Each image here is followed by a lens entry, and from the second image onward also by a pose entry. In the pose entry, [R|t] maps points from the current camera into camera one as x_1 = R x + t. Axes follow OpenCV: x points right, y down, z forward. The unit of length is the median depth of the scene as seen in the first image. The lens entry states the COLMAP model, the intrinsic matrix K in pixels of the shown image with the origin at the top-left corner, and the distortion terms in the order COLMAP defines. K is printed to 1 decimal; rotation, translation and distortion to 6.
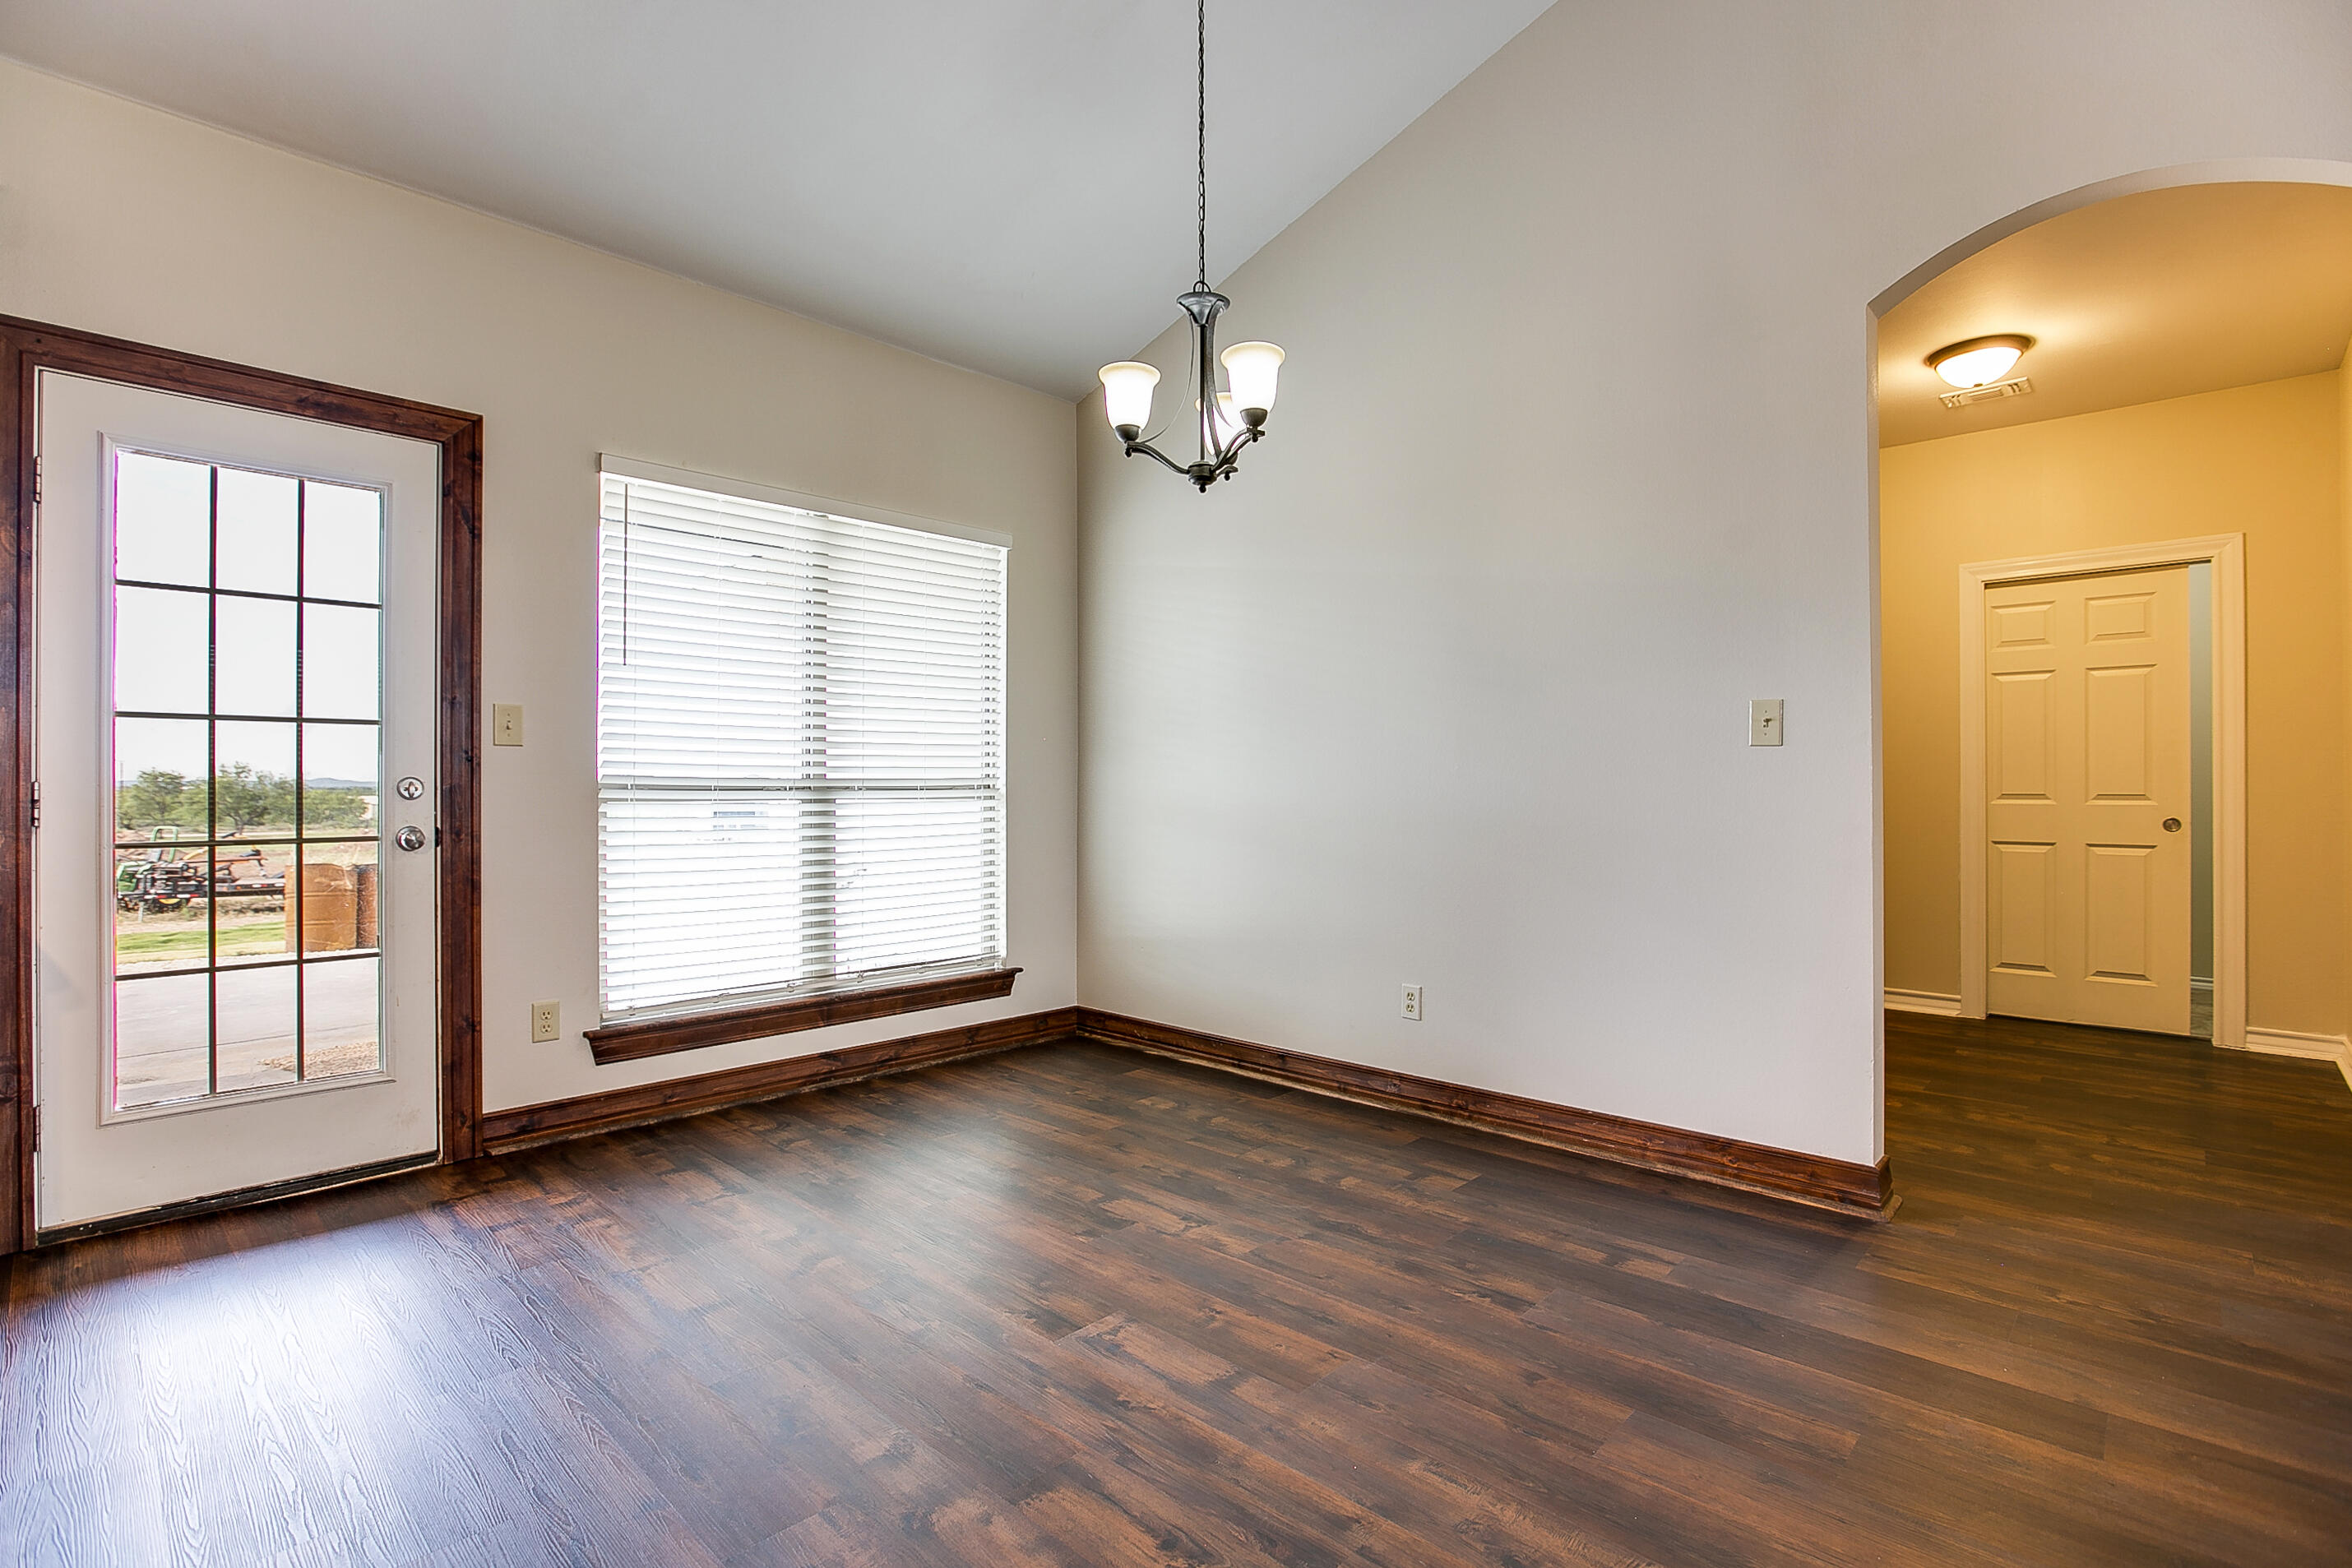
lens RADIAL K [[1092.3, 0, 1161.1], [0, 1092.3, 785.8], [0, 0, 1]] dist [-0.036490, 0.000674]
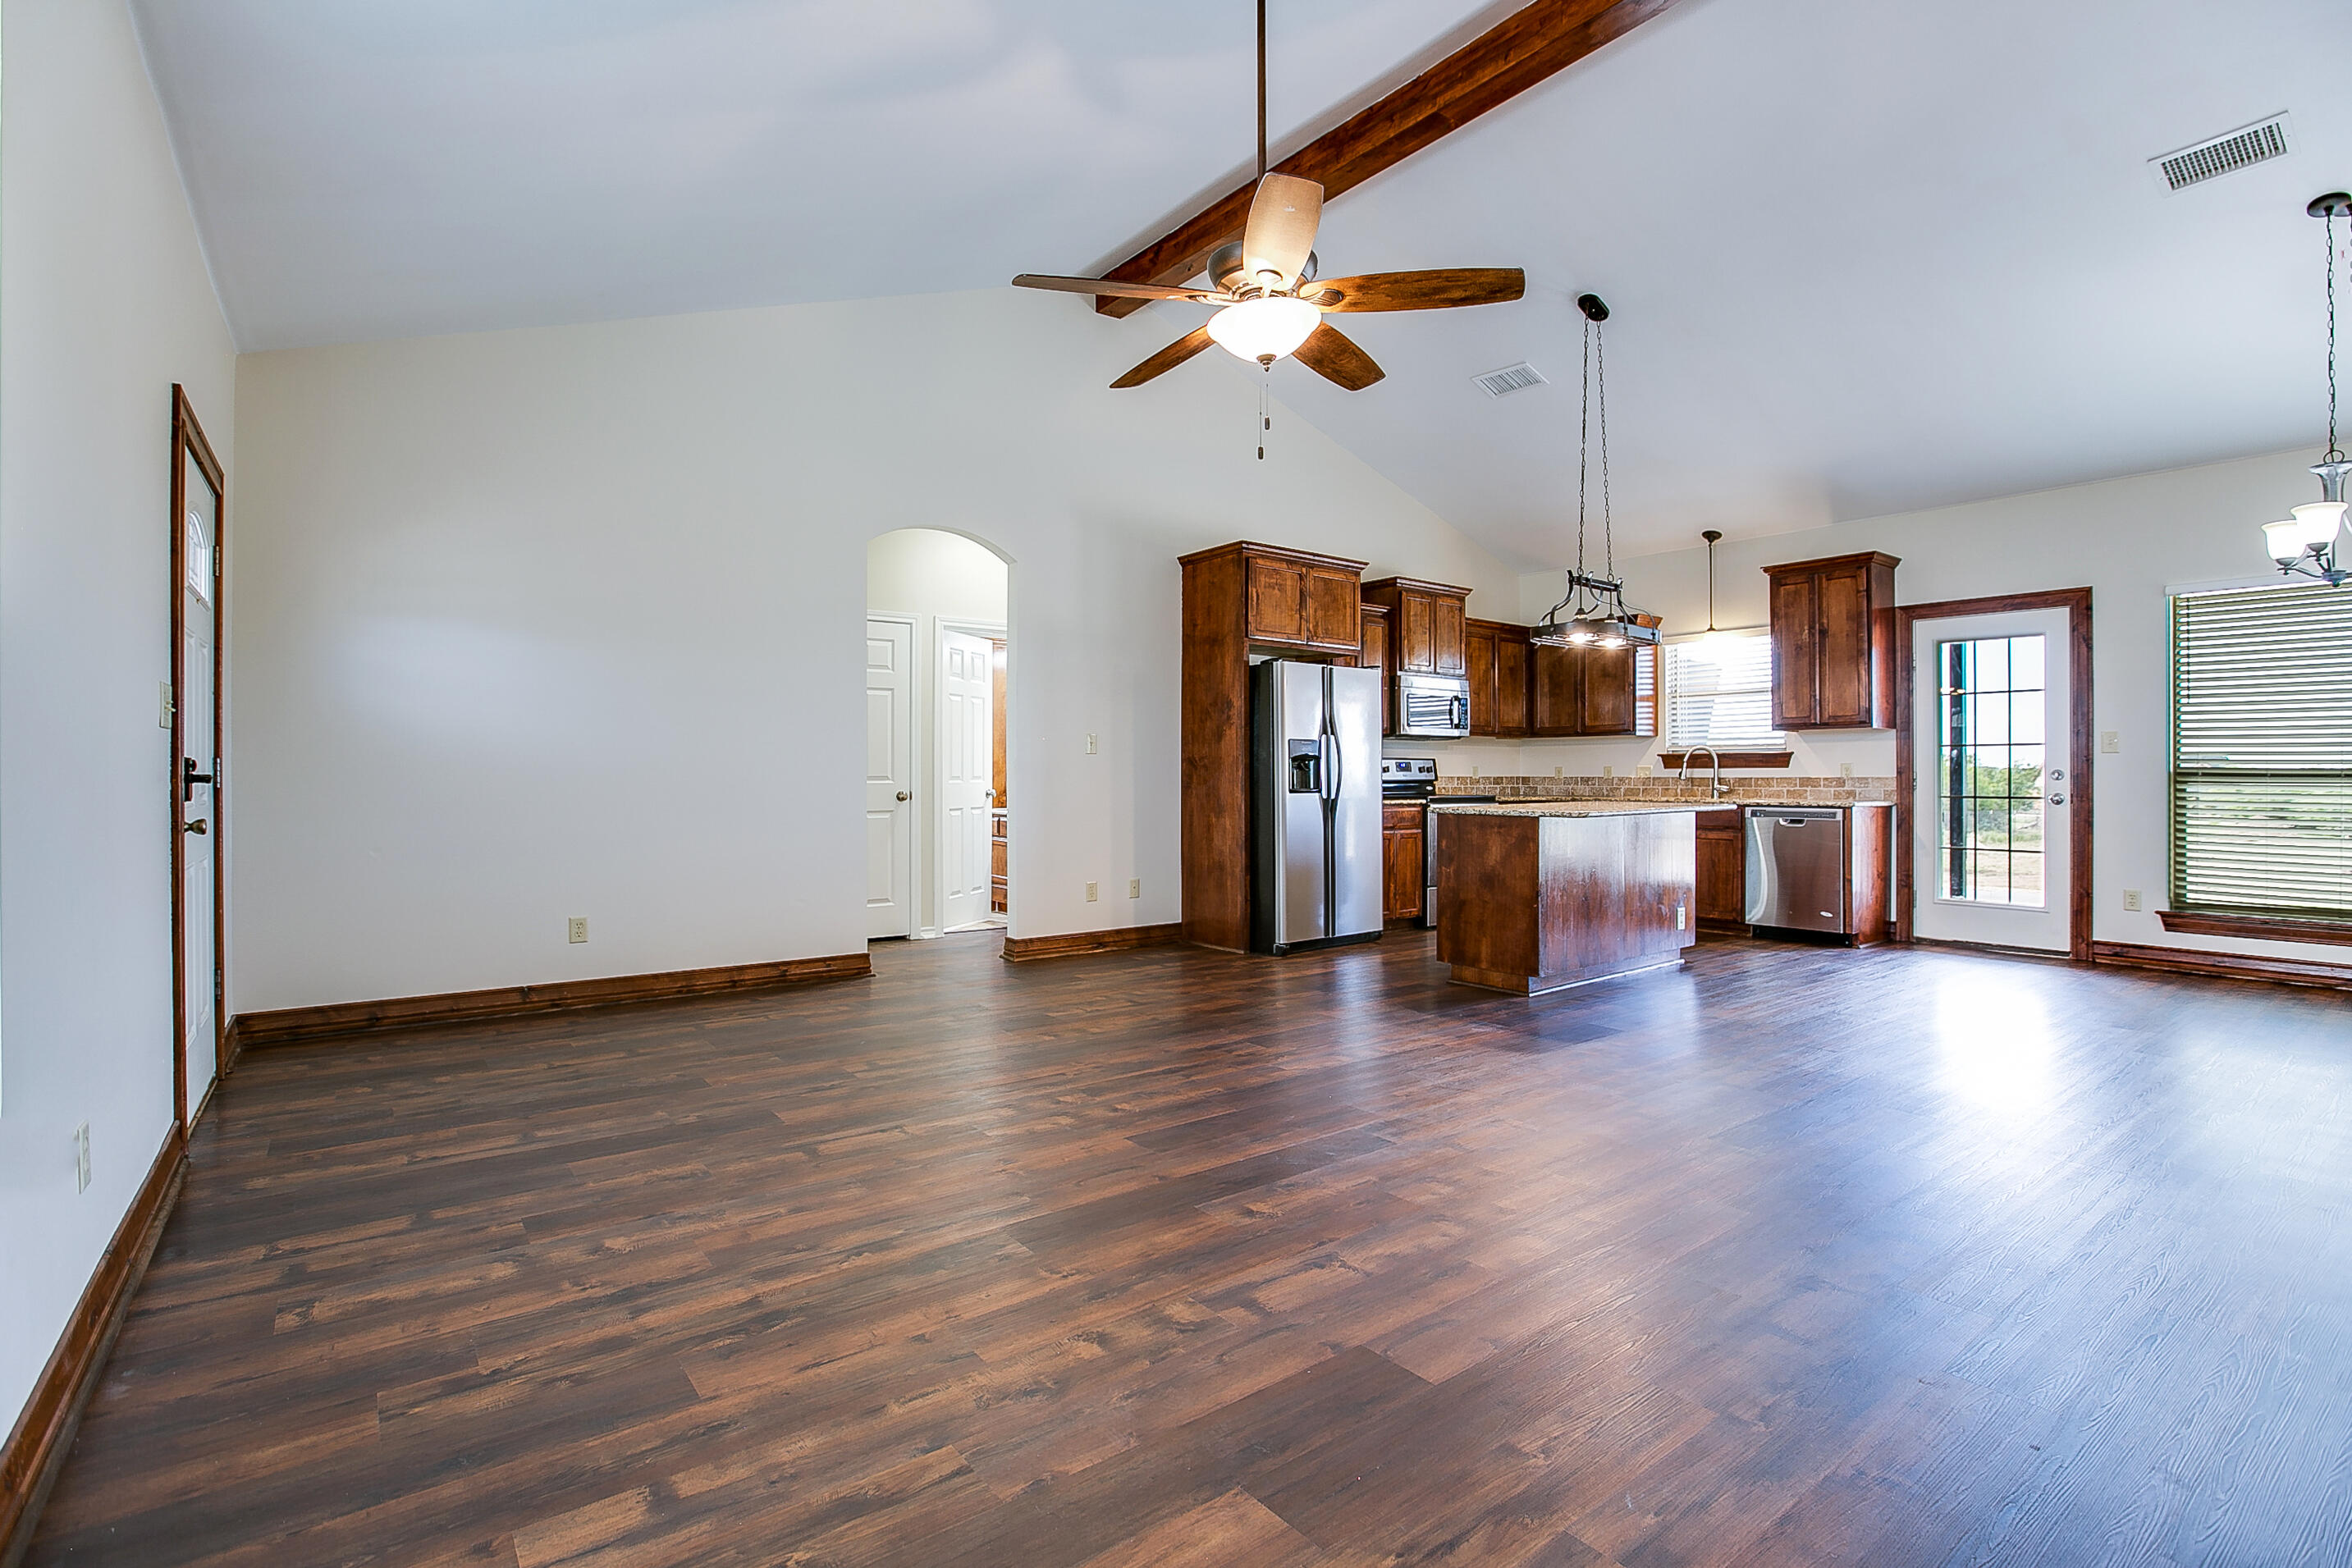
lens RADIAL K [[1112.9, 0, 1169.0], [0, 1112.9, 772.9], [0, 0, 1]] dist [-0.047158, 0.000209]
pose [[-0.165960, 0.000168, -0.986132, 1.608447], [0.002522, 0.999997, -0.000254, -0.005224], [0.986129, -0.002529, -0.165960, -0.352052]]
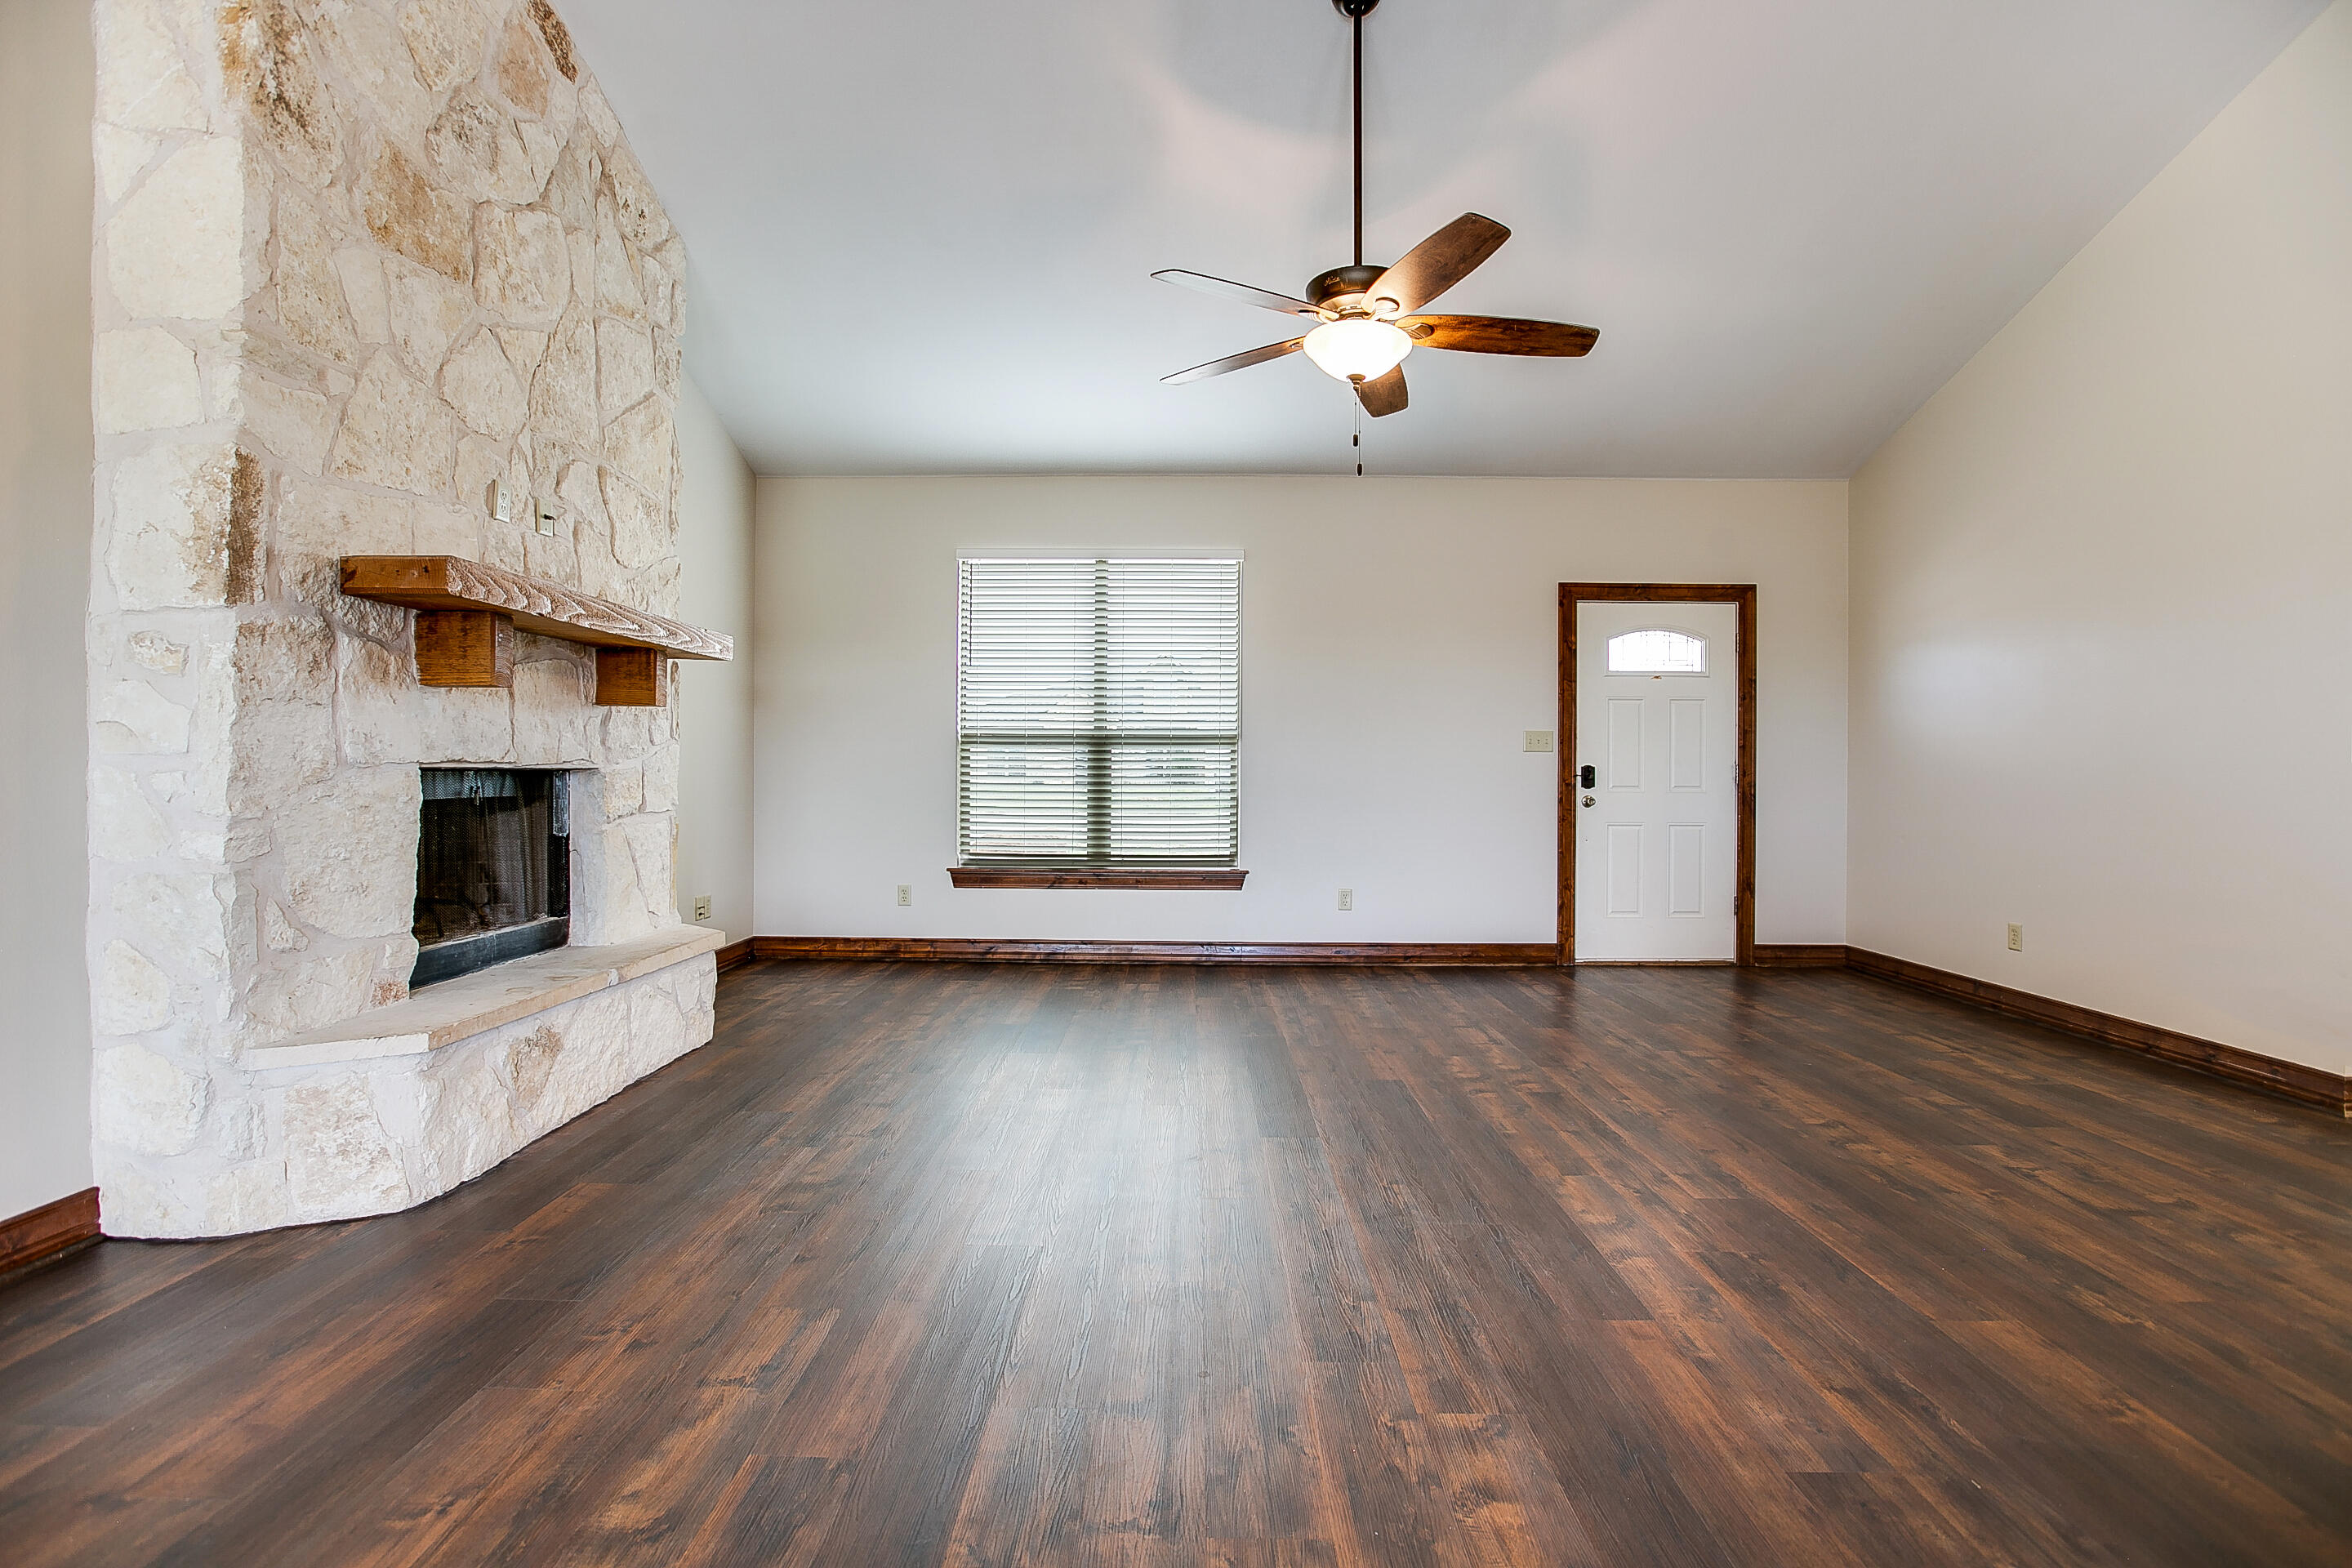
lens RADIAL K [[1065.7, 0, 1169.1], [0, 1065.7, 779.0], [0, 0, 1]] dist [-0.045575, 0.015756]
pose [[-0.674601, -0.009316, 0.738124, -0.137234], [-0.008045, 0.999954, 0.005267, -0.001920], [-0.738139, -0.002385, -0.674644, 0.435559]]
